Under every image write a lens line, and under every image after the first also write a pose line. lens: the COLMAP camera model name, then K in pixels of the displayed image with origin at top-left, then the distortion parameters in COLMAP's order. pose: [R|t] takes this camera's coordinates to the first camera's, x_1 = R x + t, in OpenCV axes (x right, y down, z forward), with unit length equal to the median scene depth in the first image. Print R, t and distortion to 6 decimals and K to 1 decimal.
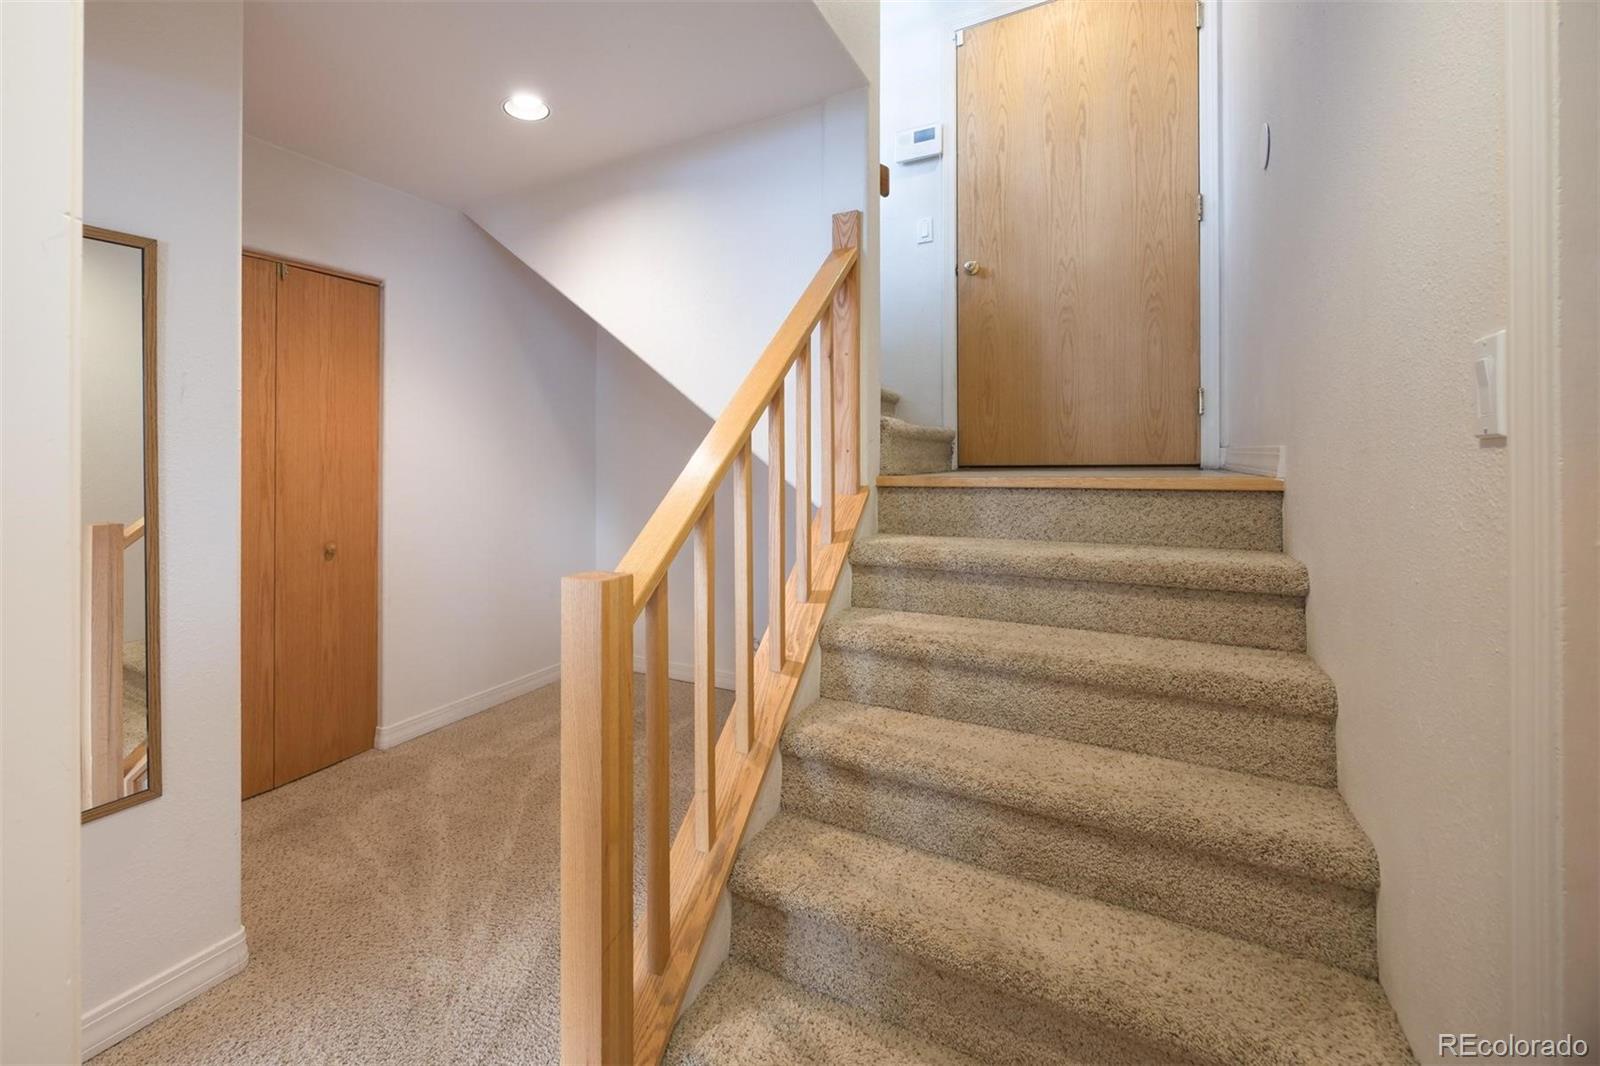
lens RADIAL K [[723.0, 0, 624.2], [0, 723.0, 462.3], [0, 0, 1]] dist [0.000299, -0.000475]
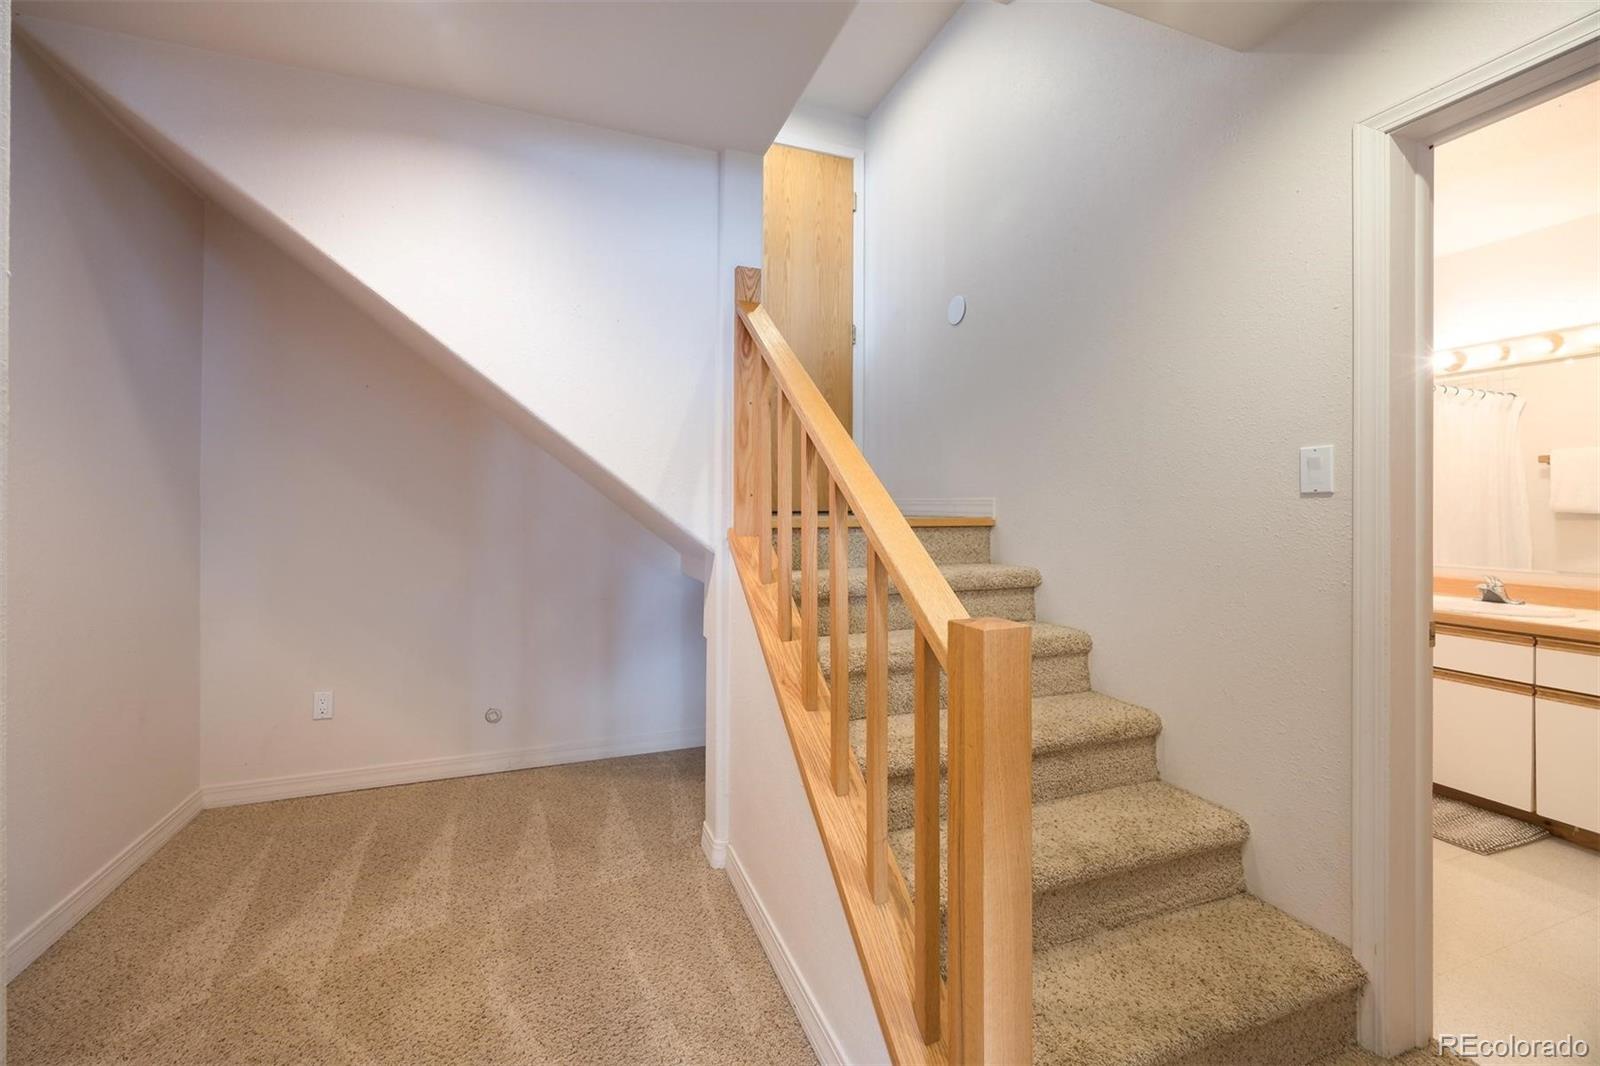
lens RADIAL K [[673.2, 0, 802.6], [0, 673.2, 516.2], [0, 0, 1]] dist [0.000442, 0.000072]
pose [[0.557795, 0.000062, 0.829979, -0.587429], [-0.005168, 0.999981, 0.003398, 0.014801], [-0.829963, -0.006184, 0.557785, 0.493843]]
